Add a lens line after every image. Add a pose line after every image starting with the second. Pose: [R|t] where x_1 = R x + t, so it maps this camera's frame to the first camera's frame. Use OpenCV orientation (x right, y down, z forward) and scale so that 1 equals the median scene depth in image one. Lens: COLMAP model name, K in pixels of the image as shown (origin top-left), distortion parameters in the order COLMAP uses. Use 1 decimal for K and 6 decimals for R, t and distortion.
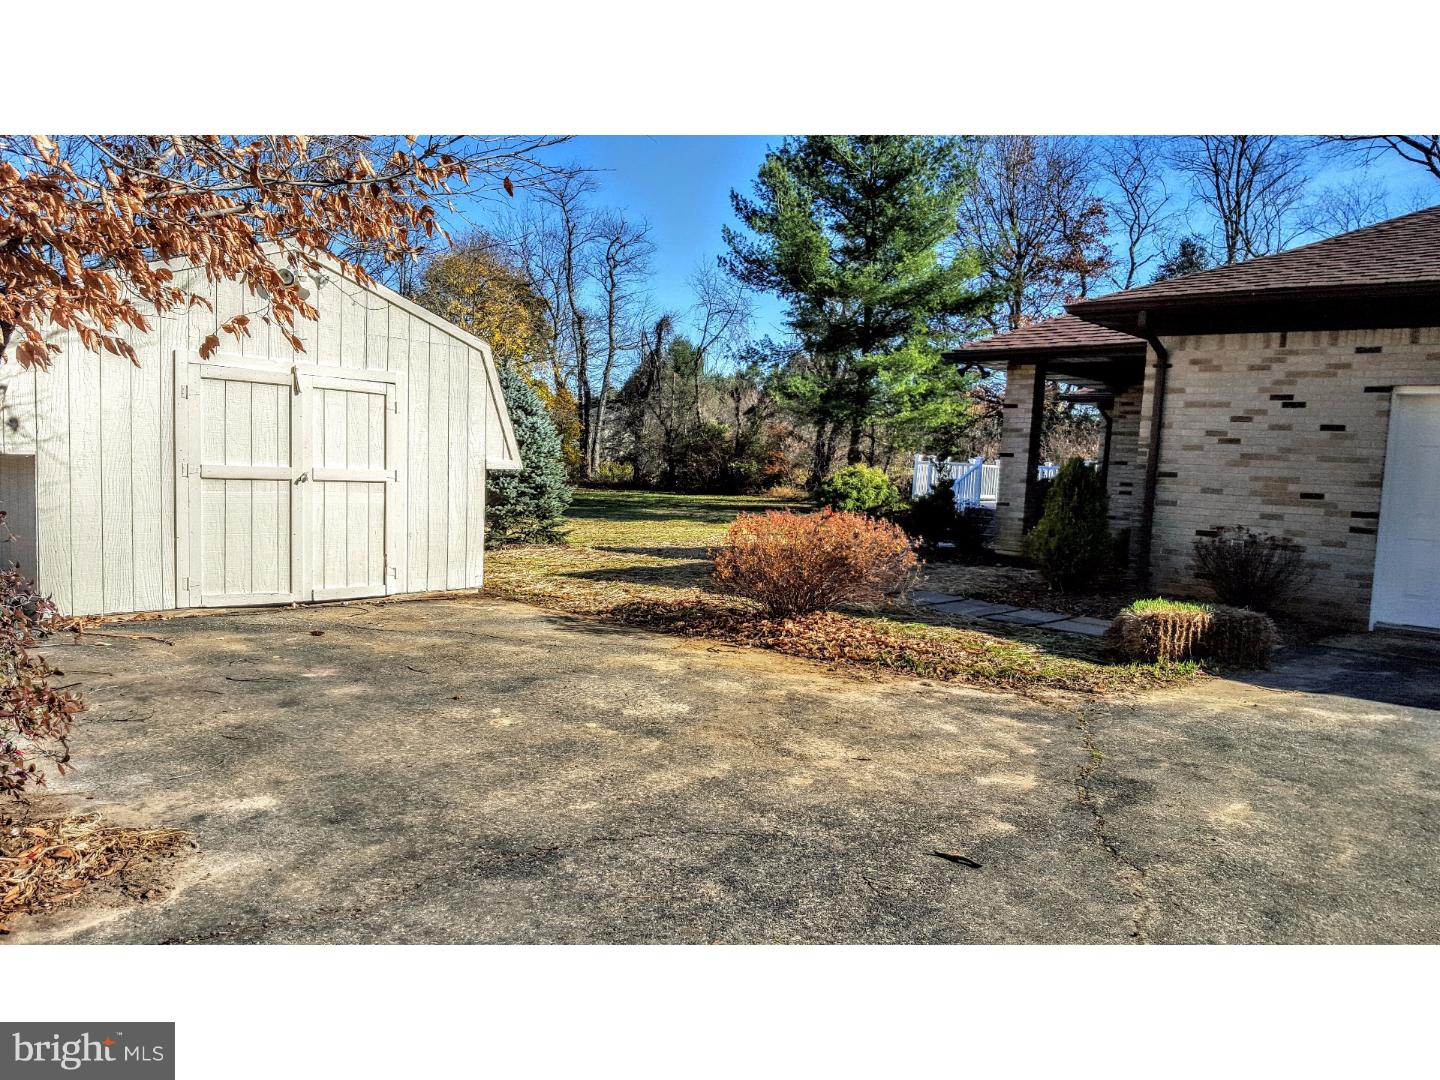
lens RADIAL K [[1067.4, 0, 708.5], [0, 1067.4, 581.6], [0, 0, 1]] dist [0.063916, -0.085192]
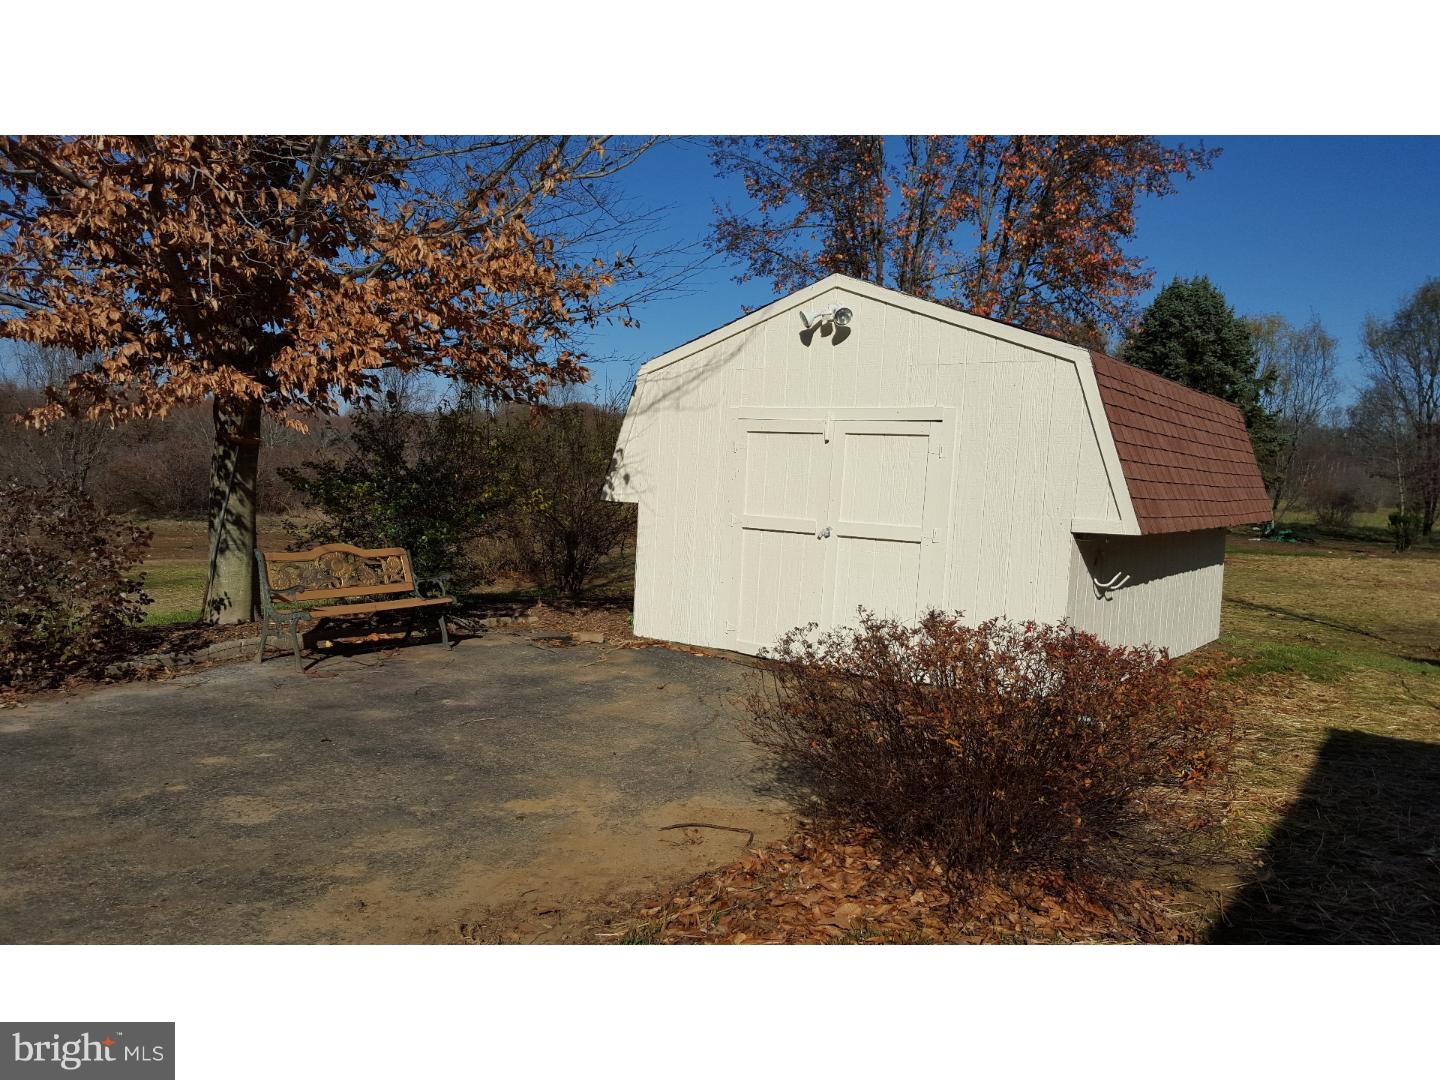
lens RADIAL K [[1067.4, 0, 721.2], [0, 1067.4, 540.3], [0, 0, 1]] dist [0.063916, -0.085192]
pose [[0.120520, 0.023809, -0.992425, 0.764805], [-0.149446, 0.988754, 0.005572, -0.126597], [0.981397, 0.147643, 0.122722, 1.239542]]
